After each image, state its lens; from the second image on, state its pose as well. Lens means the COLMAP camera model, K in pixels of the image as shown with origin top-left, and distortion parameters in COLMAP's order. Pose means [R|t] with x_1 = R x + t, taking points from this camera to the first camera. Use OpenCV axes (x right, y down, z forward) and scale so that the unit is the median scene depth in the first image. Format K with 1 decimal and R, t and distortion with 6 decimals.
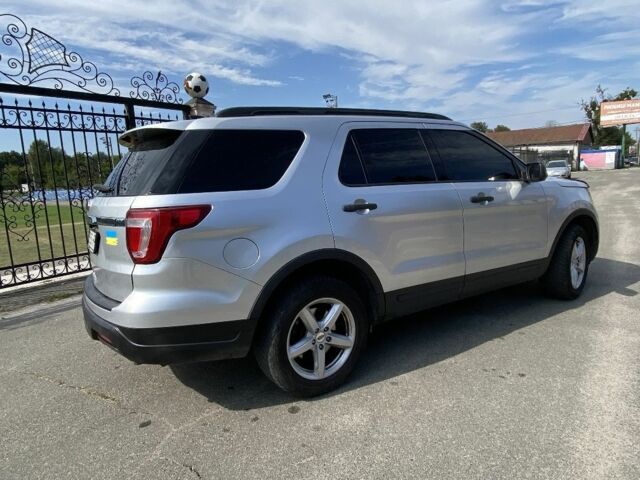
lens RADIAL K [[397.8, 0, 320.0], [0, 397.8, 240.0], [0, 0, 1]] dist [0.056640, -0.057958]
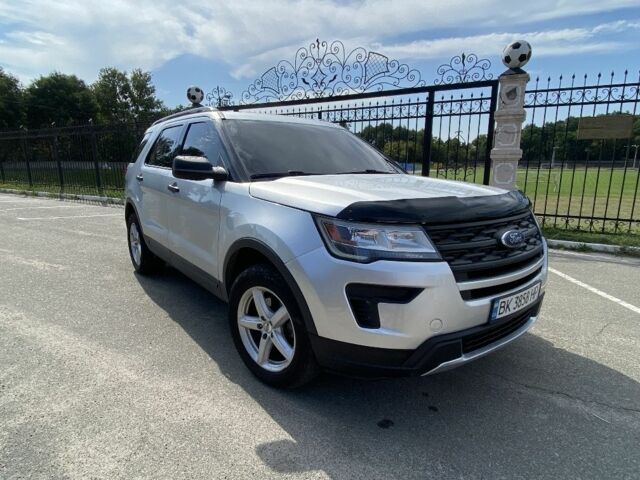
lens RADIAL K [[390.2, 0, 320.0], [0, 390.2, 240.0], [0, 0, 1]] dist [0.001093, 0.000282]
pose [[0.111018, 0.231780, -0.966412, 1.145833], [-0.168856, 0.962684, 0.211488, -0.180788], [0.979368, 0.139706, 0.146013, 0.974327]]
